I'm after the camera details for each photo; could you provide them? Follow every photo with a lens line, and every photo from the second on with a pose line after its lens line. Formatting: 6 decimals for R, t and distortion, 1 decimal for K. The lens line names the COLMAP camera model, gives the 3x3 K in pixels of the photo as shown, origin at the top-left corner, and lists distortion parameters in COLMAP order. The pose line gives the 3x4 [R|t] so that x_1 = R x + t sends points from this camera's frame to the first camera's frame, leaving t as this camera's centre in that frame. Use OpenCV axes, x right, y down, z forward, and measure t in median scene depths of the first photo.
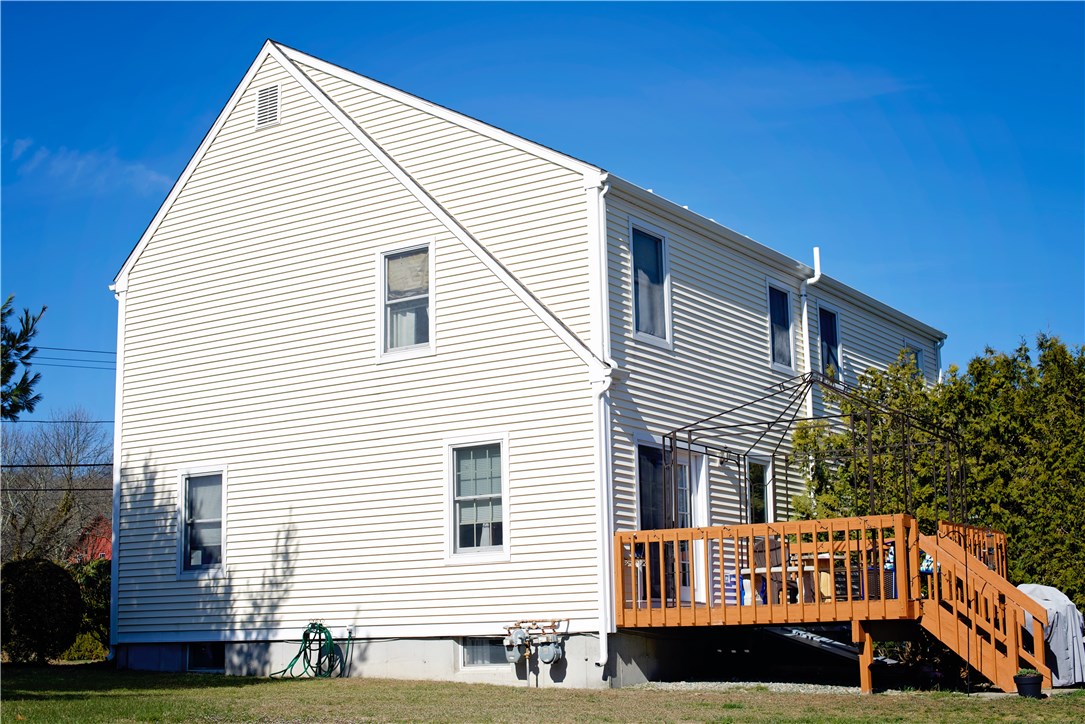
lens RADIAL K [[1554.7, 0, 542.5], [0, 1554.7, 362.0], [0, 0, 1]] dist [-0.102875, 0.041526]
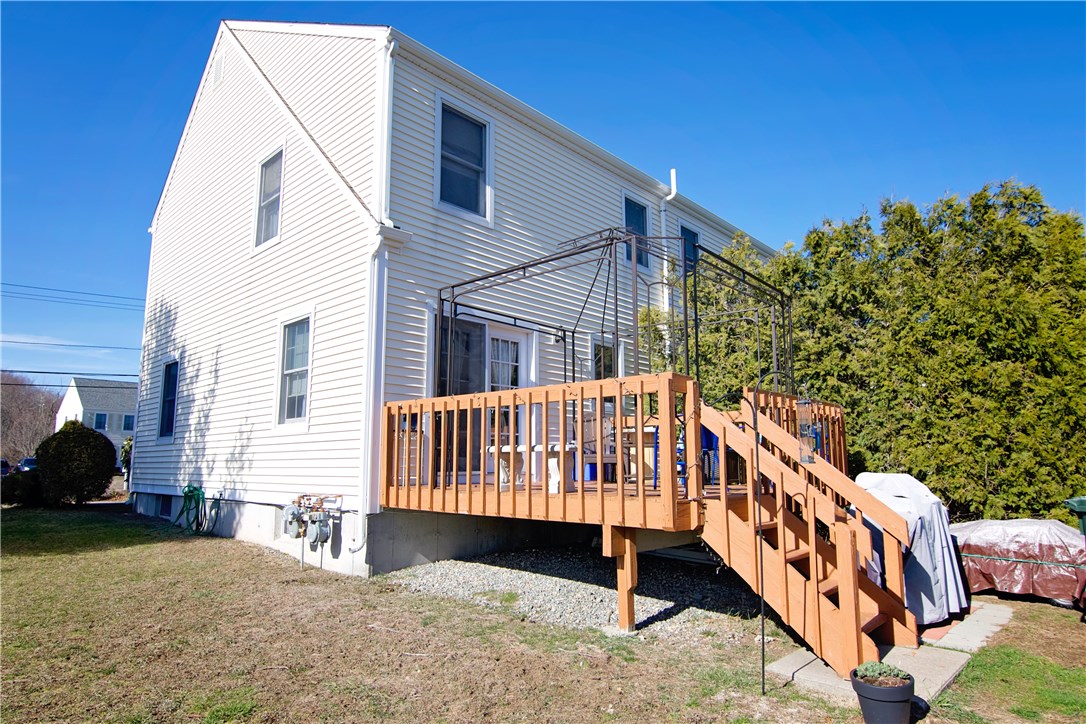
lens RADIAL K [[641.2, 0, 528.8], [0, 641.2, 368.3], [0, 0, 1]] dist [-0.004927, -0.000889]
pose [[0.984659, -0.010021, -0.174202, 0.180897], [0.016597, 0.999202, 0.036331, 0.070194], [0.173699, -0.038665, 0.984039, 0.586088]]
